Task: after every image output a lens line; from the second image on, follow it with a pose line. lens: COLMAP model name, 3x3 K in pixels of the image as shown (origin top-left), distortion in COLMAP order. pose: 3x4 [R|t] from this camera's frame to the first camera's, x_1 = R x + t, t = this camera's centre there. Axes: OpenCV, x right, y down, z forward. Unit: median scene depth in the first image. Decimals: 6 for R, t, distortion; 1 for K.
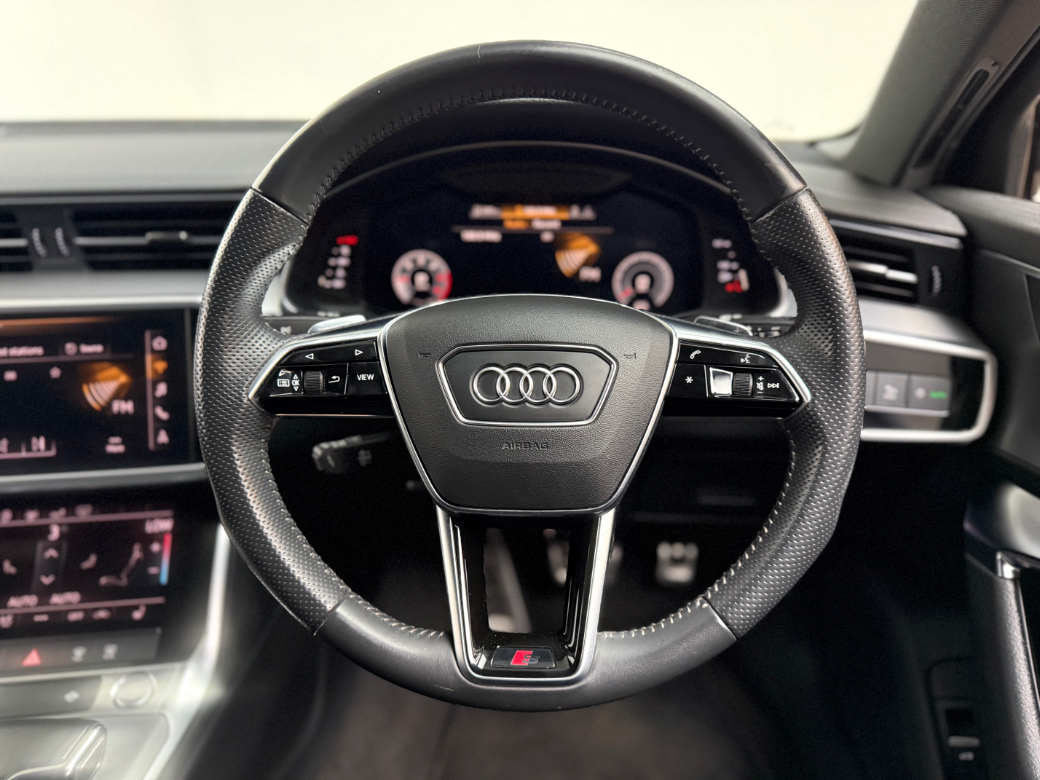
lens RADIAL K [[754.2, 0, 498.1], [0, 754.2, 394.0], [0, 0, 1]] dist [0.104624, -0.133937]
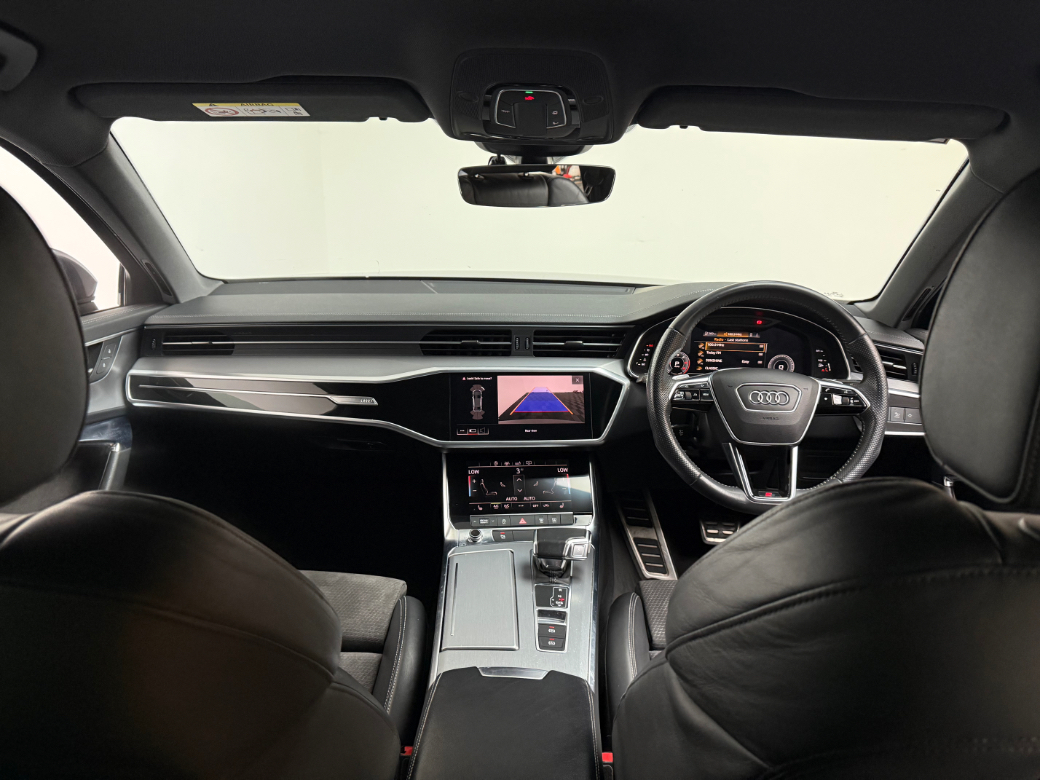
lens RADIAL K [[754.2, 0, 498.1], [0, 754.2, 394.0], [0, 0, 1]] dist [0.104624, -0.133937]
pose [[0.999623, 0.027442, -0.000356, -0.796253], [-0.027256, 0.991163, -0.129821, 0.303696], [-0.003210, 0.129781, 0.991537, -1.493628]]
